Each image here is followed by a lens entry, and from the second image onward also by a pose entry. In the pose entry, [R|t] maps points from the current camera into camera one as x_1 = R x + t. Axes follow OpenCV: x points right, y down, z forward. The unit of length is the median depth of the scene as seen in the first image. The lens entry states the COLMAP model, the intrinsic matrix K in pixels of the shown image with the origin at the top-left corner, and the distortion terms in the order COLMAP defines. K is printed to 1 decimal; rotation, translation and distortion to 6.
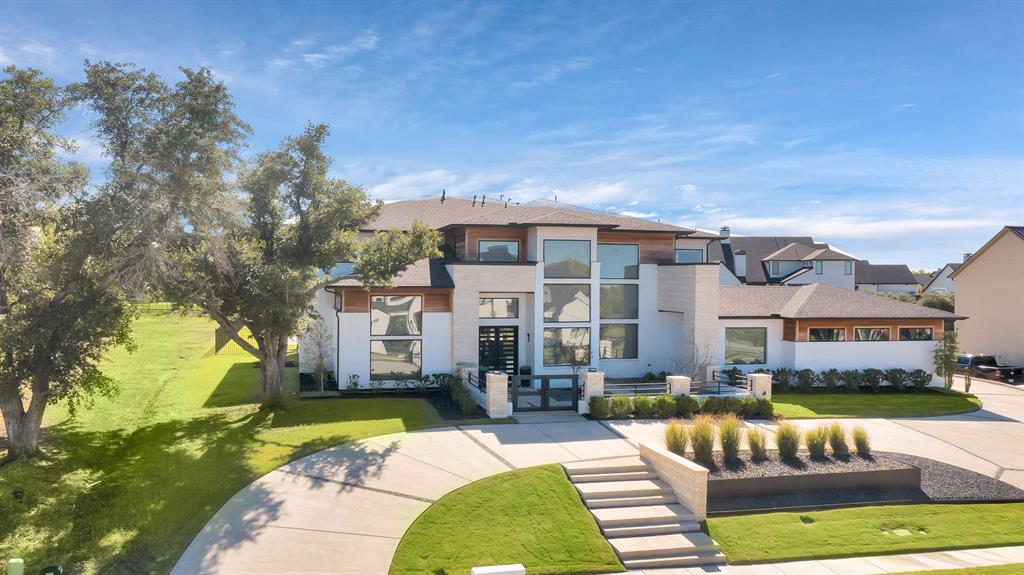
lens RADIAL K [[852.2, 0, 512.0], [0, 852.2, 287.5], [0, 0, 1]] dist [-0.008752, -0.005055]
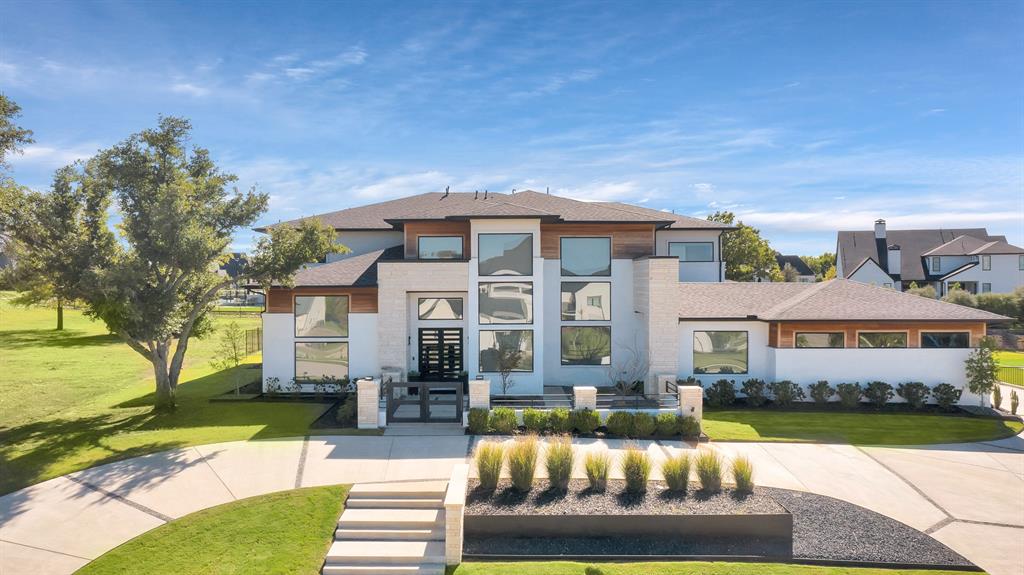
lens RADIAL K [[832.7, 0, 512.0], [0, 832.7, 287.5], [0, 0, 1]] dist [-0.016284, -0.006016]
pose [[0.967305, -0.008426, -0.253476, 0.291872], [0.007597, 0.999962, -0.004250, 0.005483], [0.253502, 0.002185, 0.967332, 0.141269]]
